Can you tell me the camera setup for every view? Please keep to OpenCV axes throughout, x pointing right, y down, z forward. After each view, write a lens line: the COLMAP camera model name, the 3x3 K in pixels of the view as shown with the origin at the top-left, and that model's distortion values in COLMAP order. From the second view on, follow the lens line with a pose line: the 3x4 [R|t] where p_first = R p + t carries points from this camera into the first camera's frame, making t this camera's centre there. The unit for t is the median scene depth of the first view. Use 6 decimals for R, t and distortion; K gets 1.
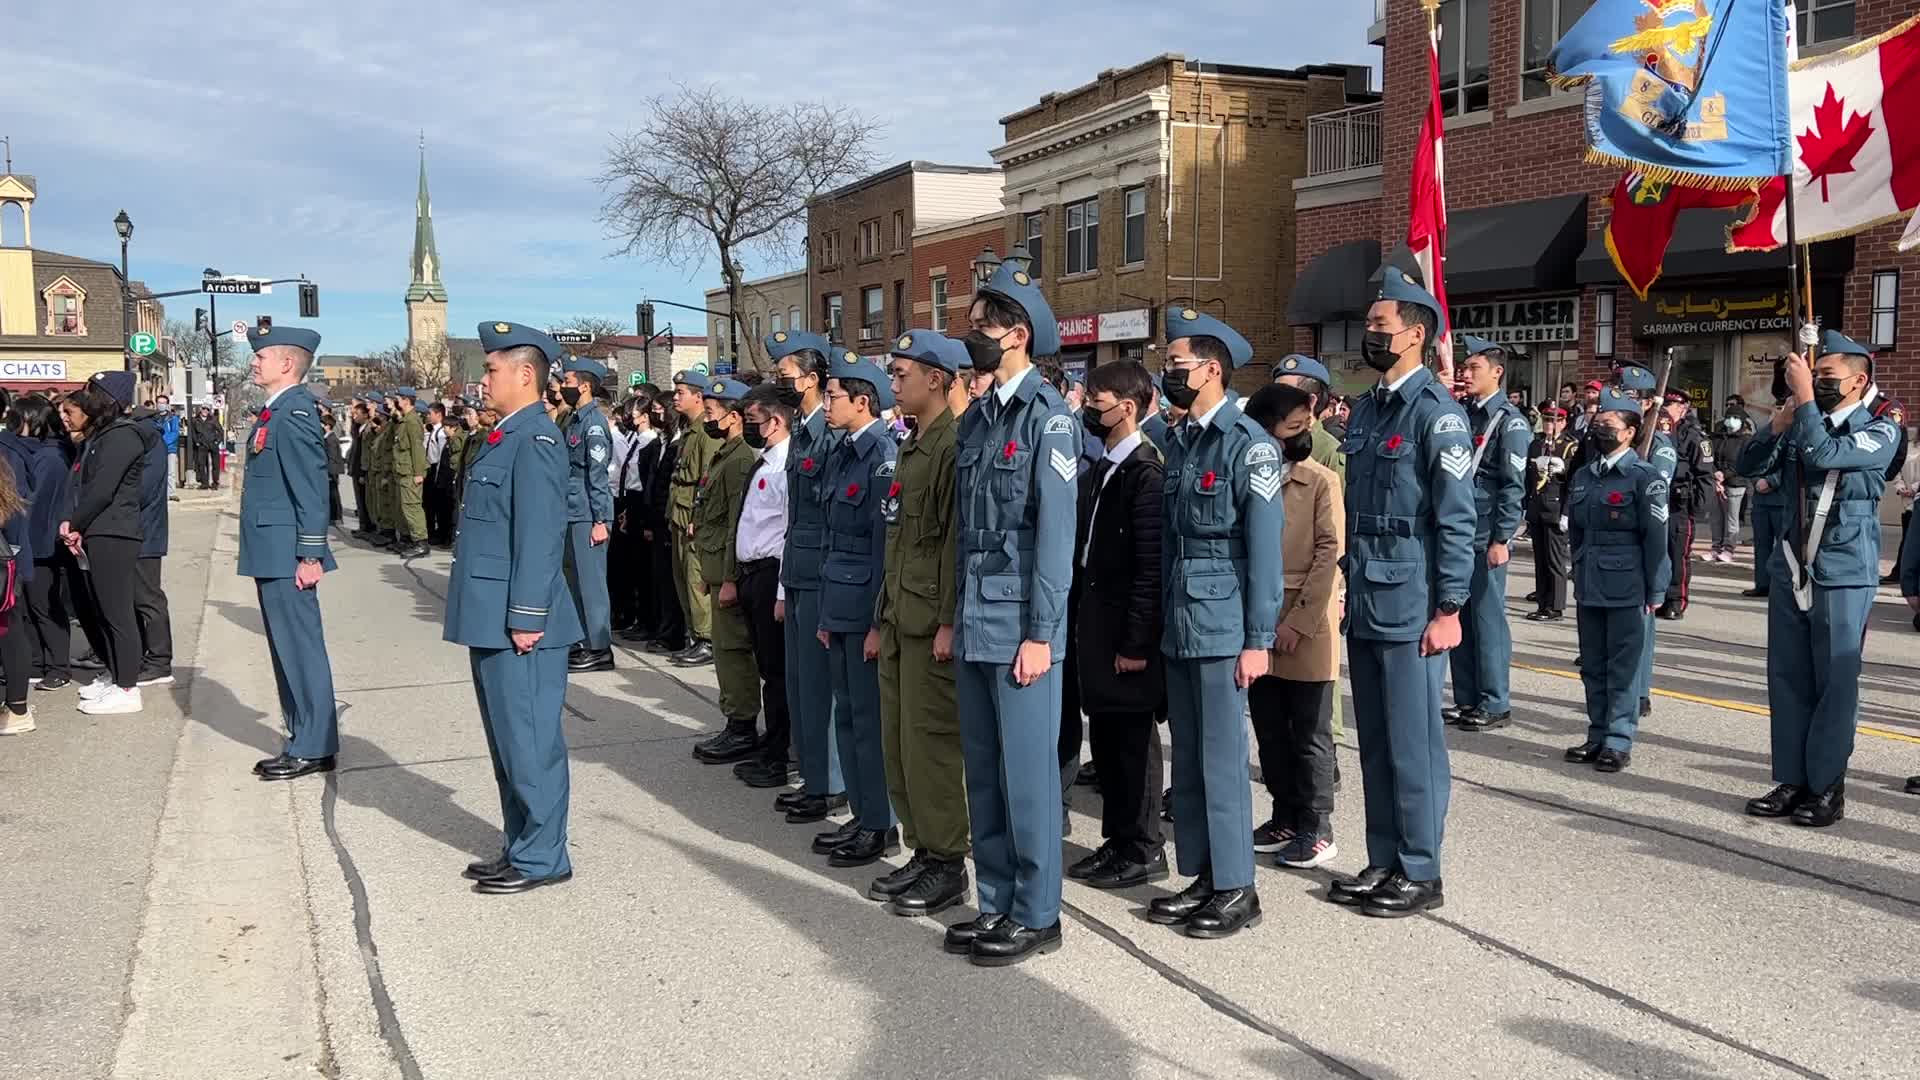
lens RADIAL K [[1637.7, 0, 960.0], [0, 1637.7, 540.0], [0, 0, 1]] dist [0.092883, -0.139183]
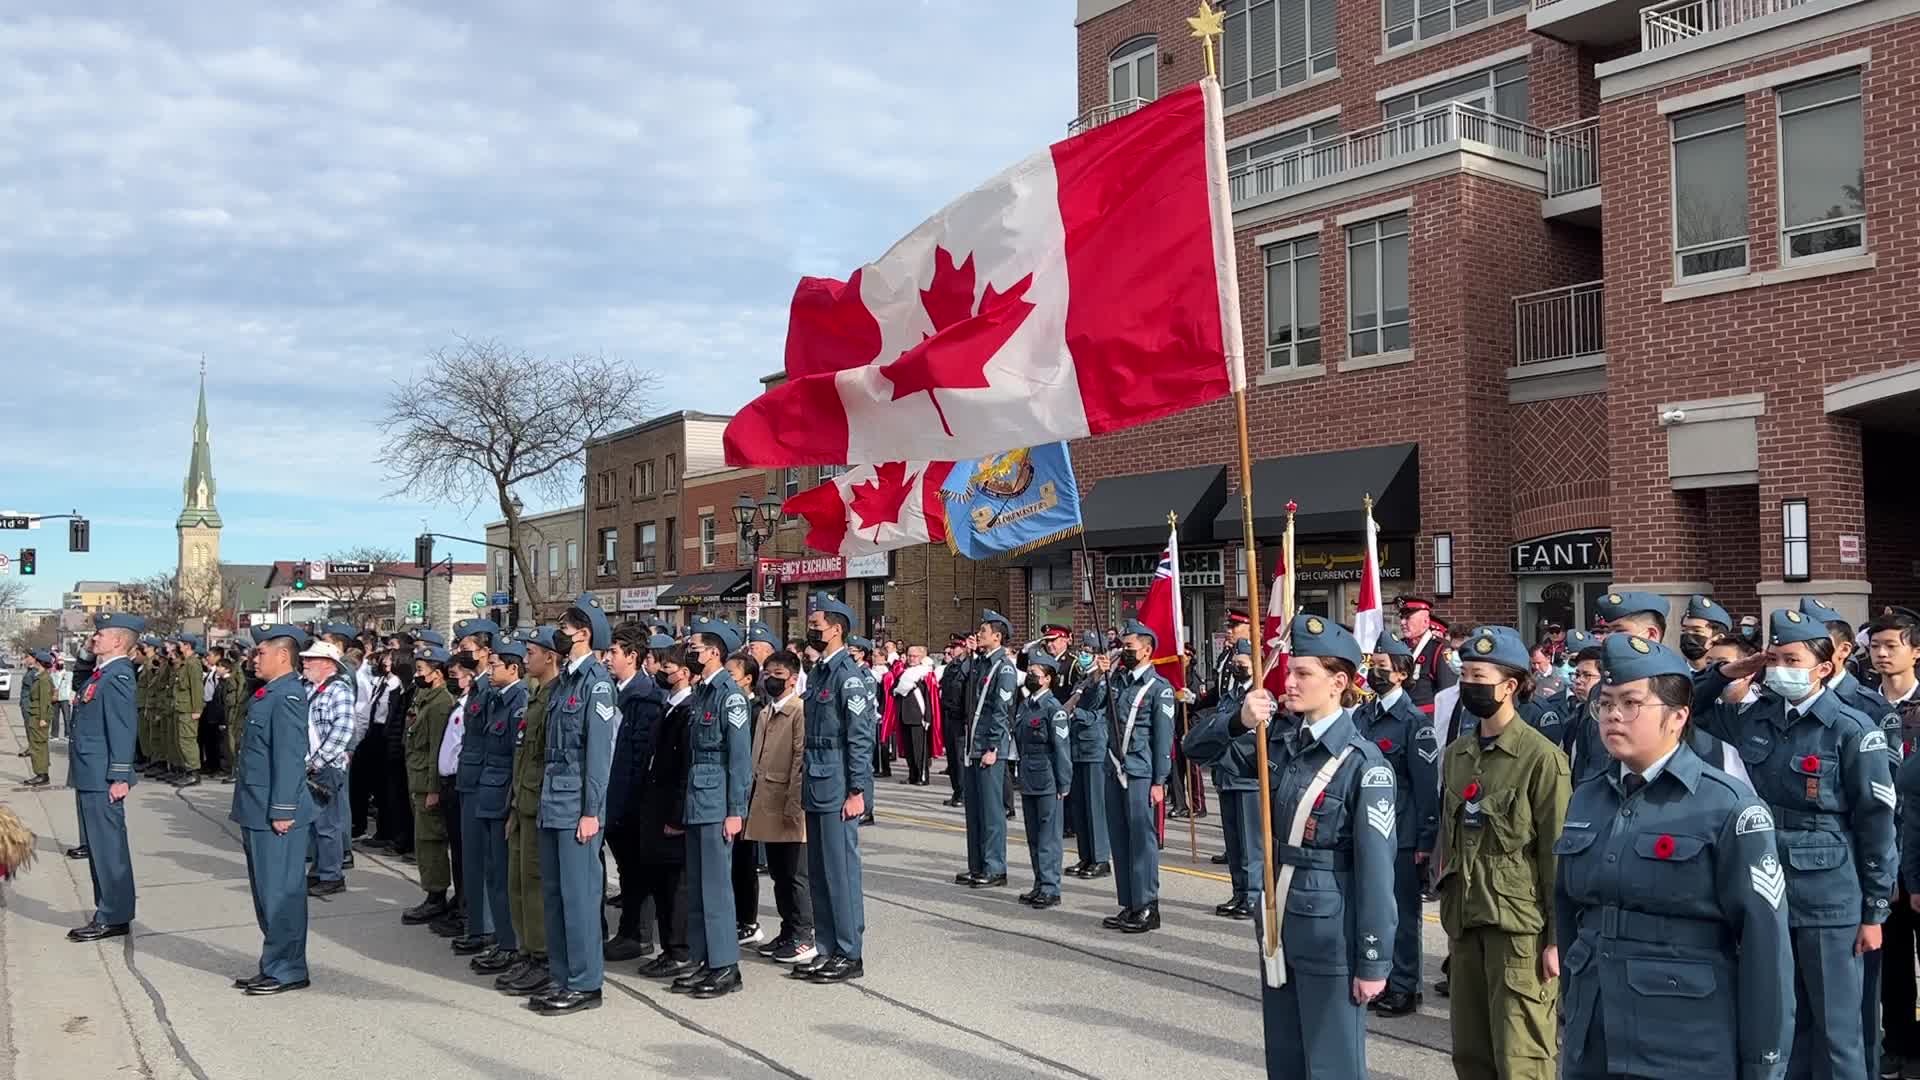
lens RADIAL K [[1637.7, 0, 960.0], [0, 1637.7, 540.0], [0, 0, 1]] dist [0.092883, -0.139183]
pose [[0.992626, 0.002478, 0.121188, 0.039451], [0.013841, 0.990935, -0.133630, 0.002503], [-0.120421, 0.134322, 0.983594, -0.138494]]
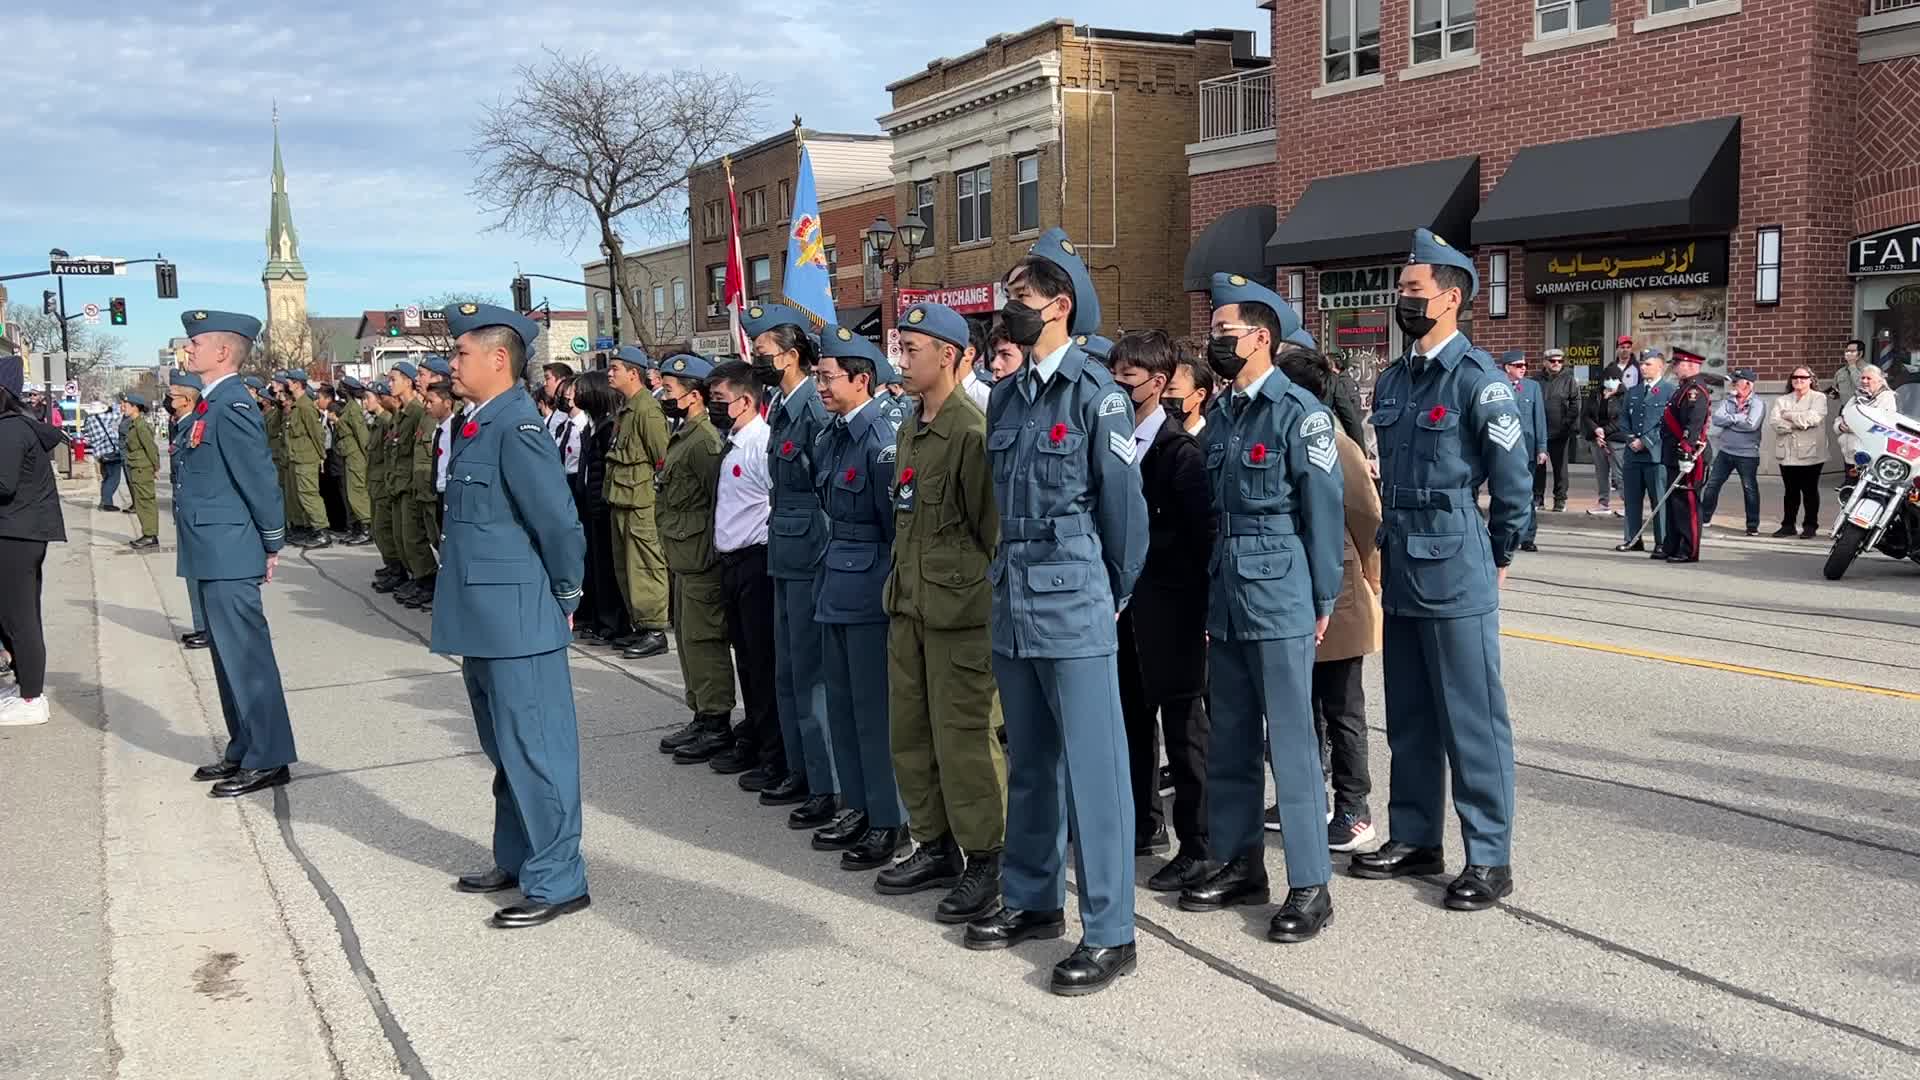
lens RADIAL K [[1637.7, 0, 960.0], [0, 1637.7, 540.0], [0, 0, 1]] dist [0.092883, -0.139183]
pose [[0.997078, -0.027683, 0.071196, -0.015450], [0.026353, 0.999461, 0.019557, -0.001861], [-0.071699, -0.017624, 0.997271, 0.007855]]
